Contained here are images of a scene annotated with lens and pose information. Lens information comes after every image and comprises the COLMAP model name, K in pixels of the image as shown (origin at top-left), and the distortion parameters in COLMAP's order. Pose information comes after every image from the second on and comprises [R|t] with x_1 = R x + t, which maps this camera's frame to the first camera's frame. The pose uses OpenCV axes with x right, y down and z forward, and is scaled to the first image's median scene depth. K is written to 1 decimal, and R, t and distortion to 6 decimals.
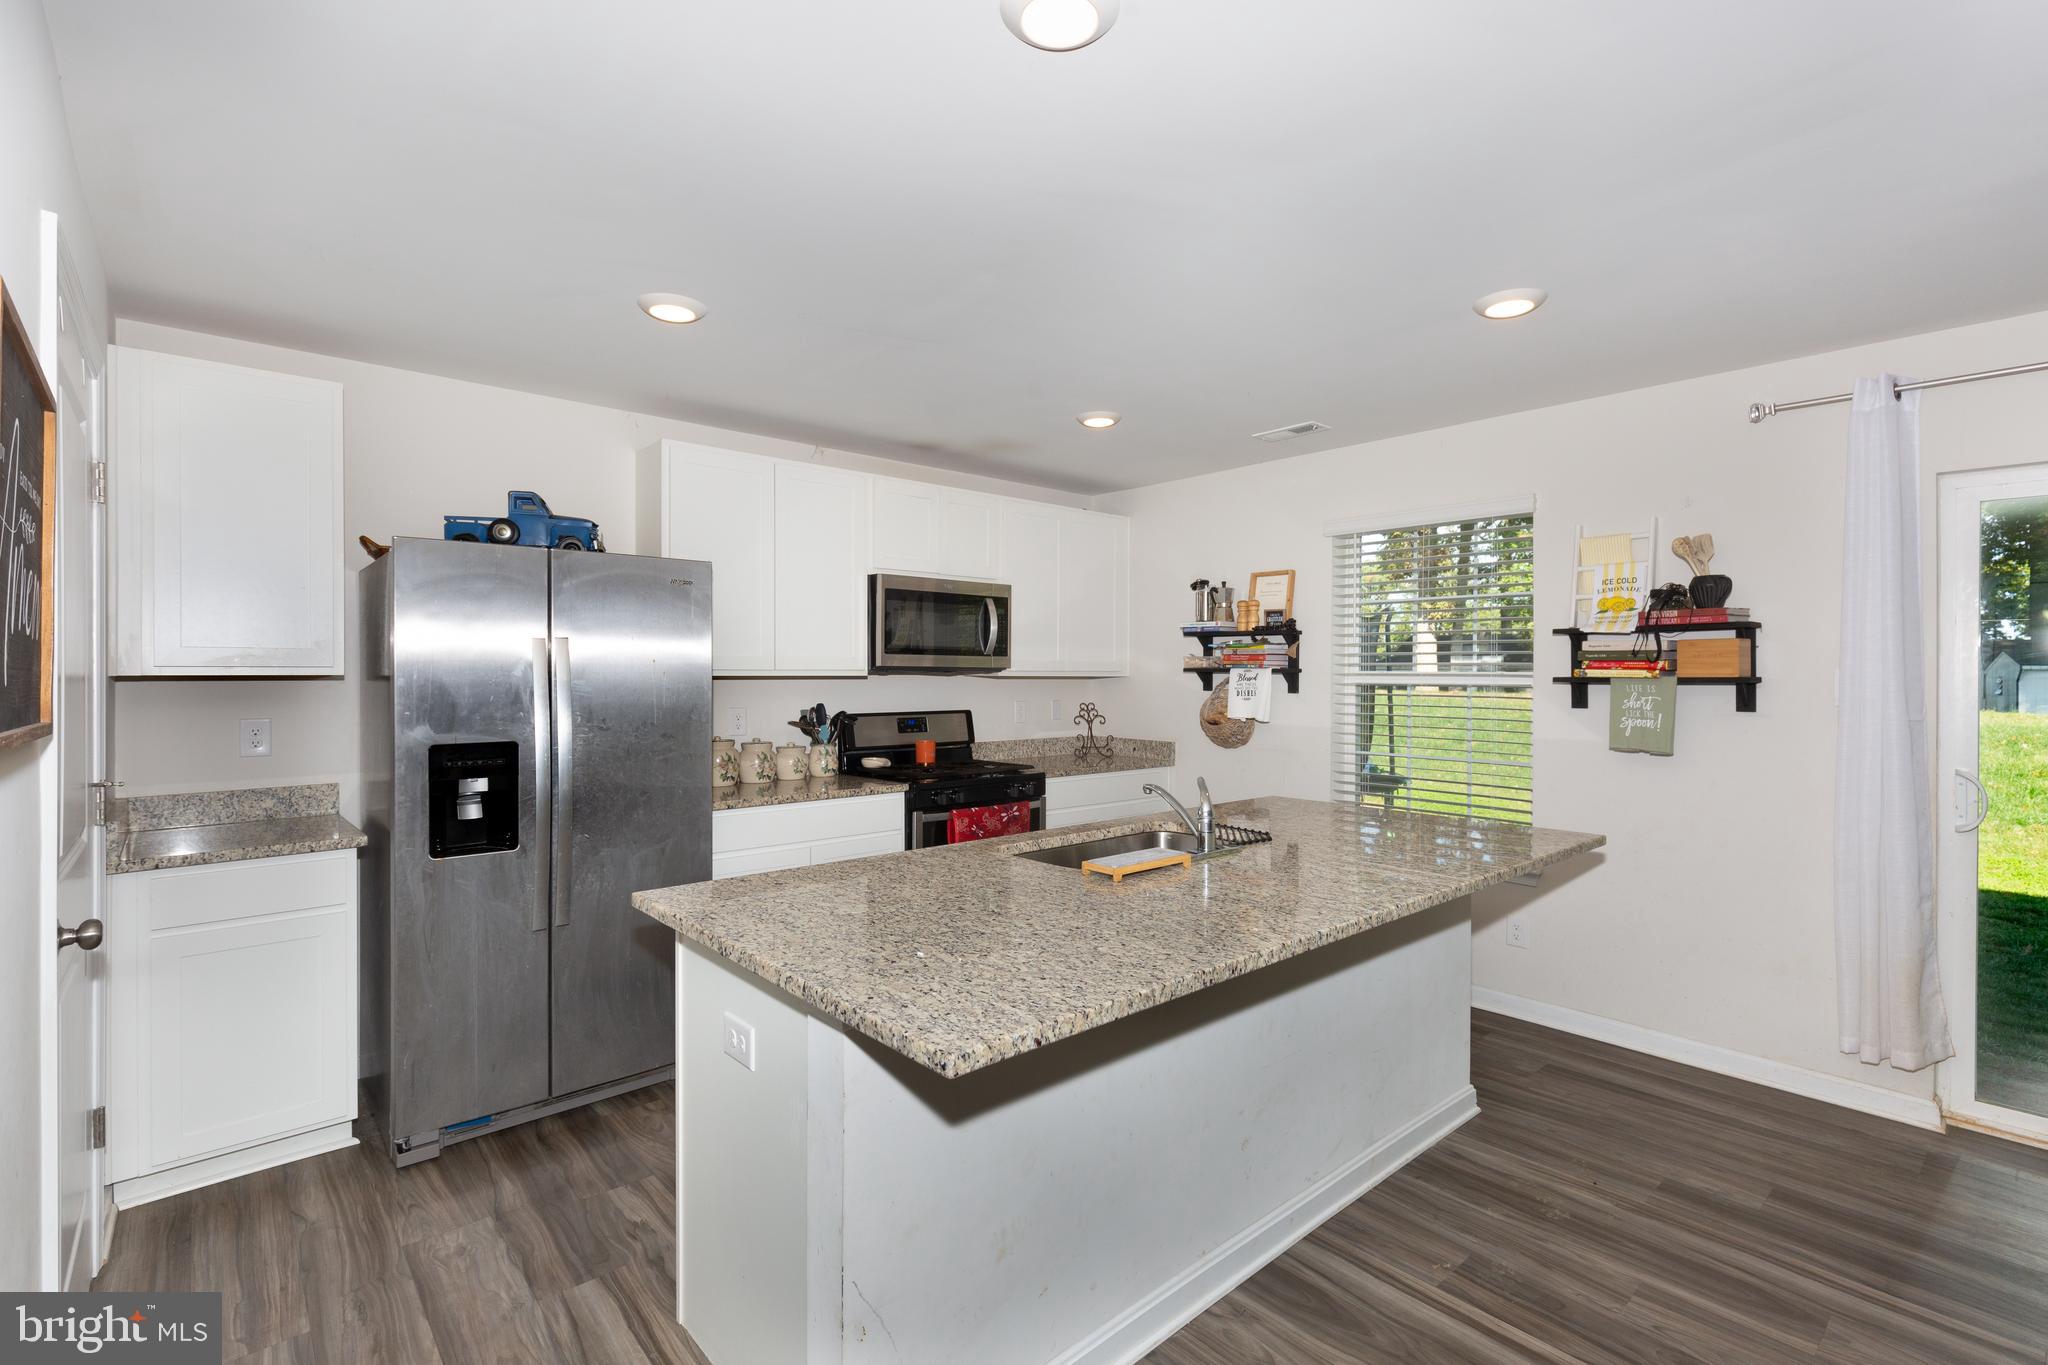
lens RADIAL K [[925.8, 0, 1034.0], [0, 925.8, 683.7], [0, 0, 1]] dist [0.000698, 0.000155]
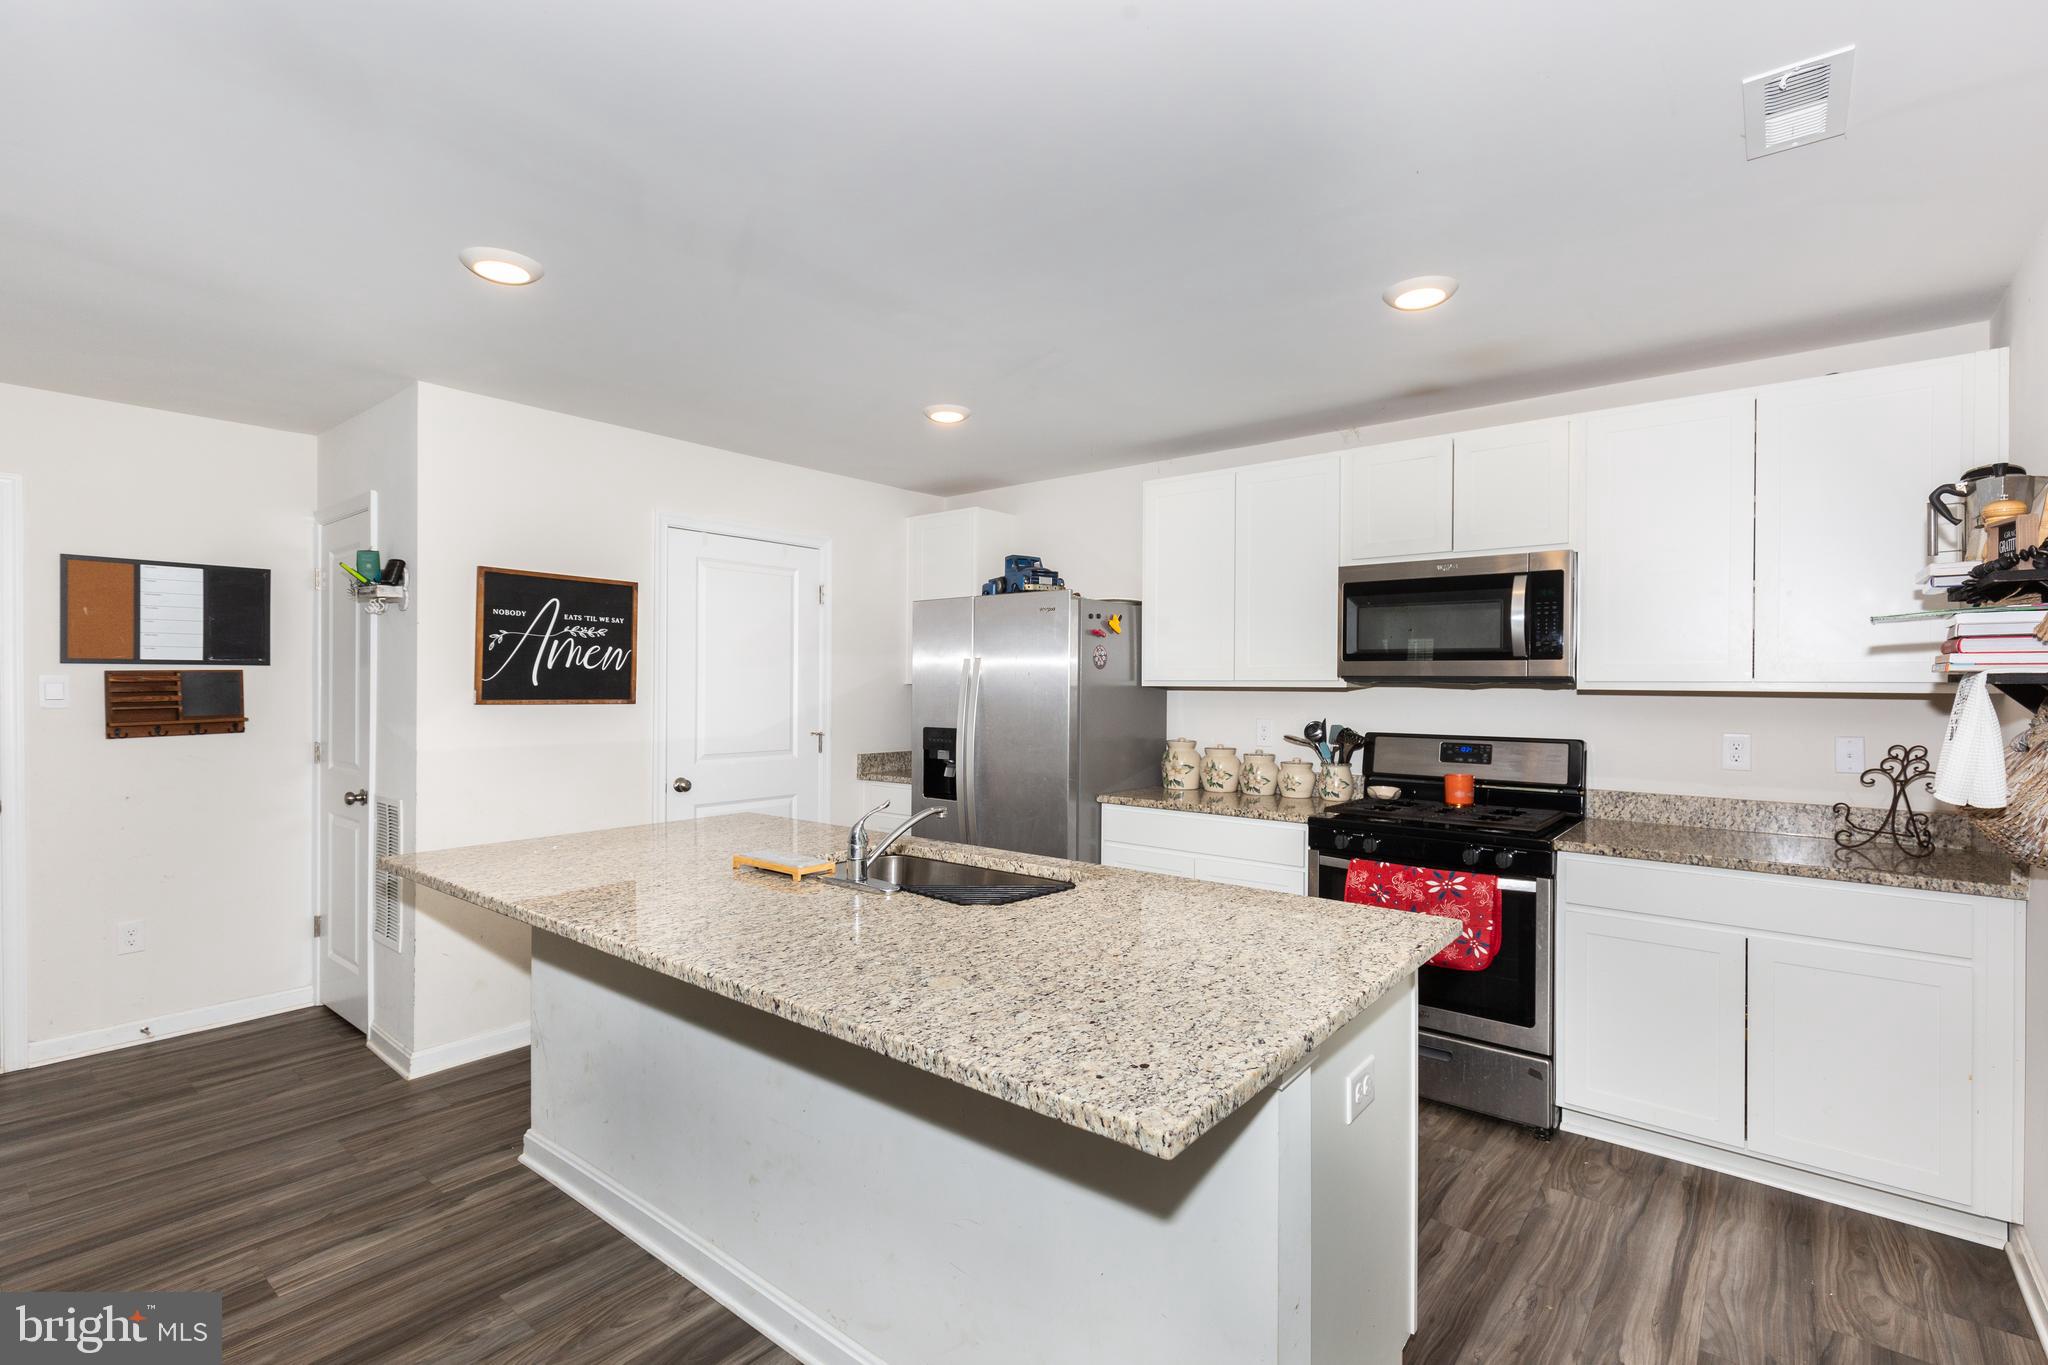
lens RADIAL K [[933.3, 0, 1024.0], [0, 933.3, 682.5], [0, 0, 1]] dist [0.001542, 0.000560]
pose [[0.167281, -0.002016, -0.985907, 0.620049], [-0.016683, 0.999849, -0.004876, -0.004299], [0.985768, 0.017263, 0.167222, 0.563986]]
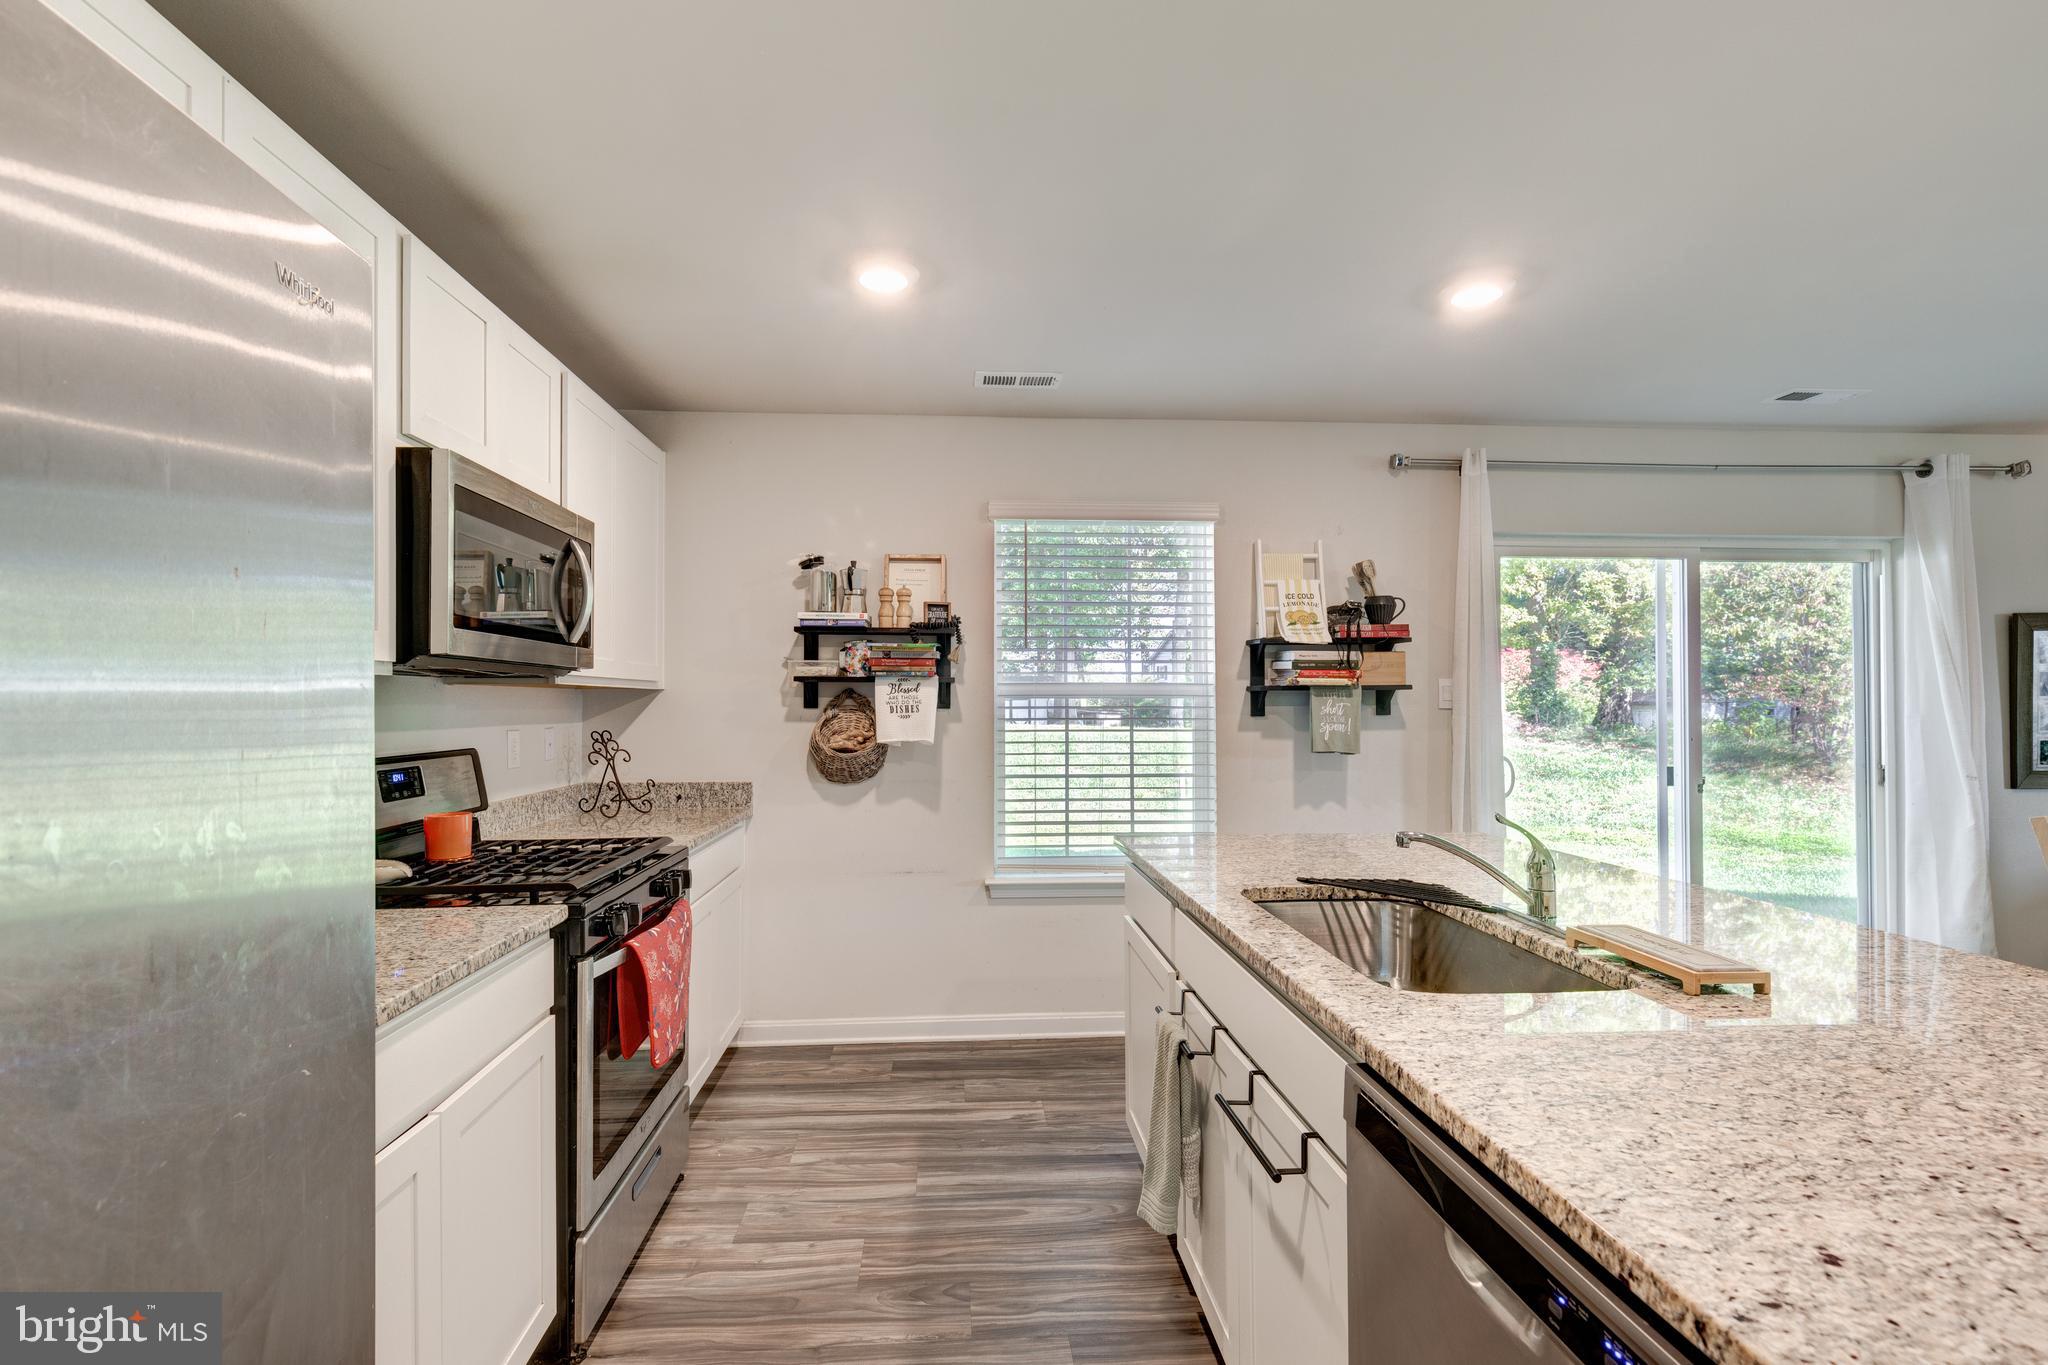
lens RADIAL K [[931.2, 0, 984.1], [0, 931.2, 683.6], [0, 0, 1]] dist [0.001581, 0.000126]
pose [[0.625319, 0.010047, 0.780304, -0.355157], [0.012742, 0.999652, -0.023082, 0.008456], [-0.780265, 0.024377, 0.624974, 0.503007]]
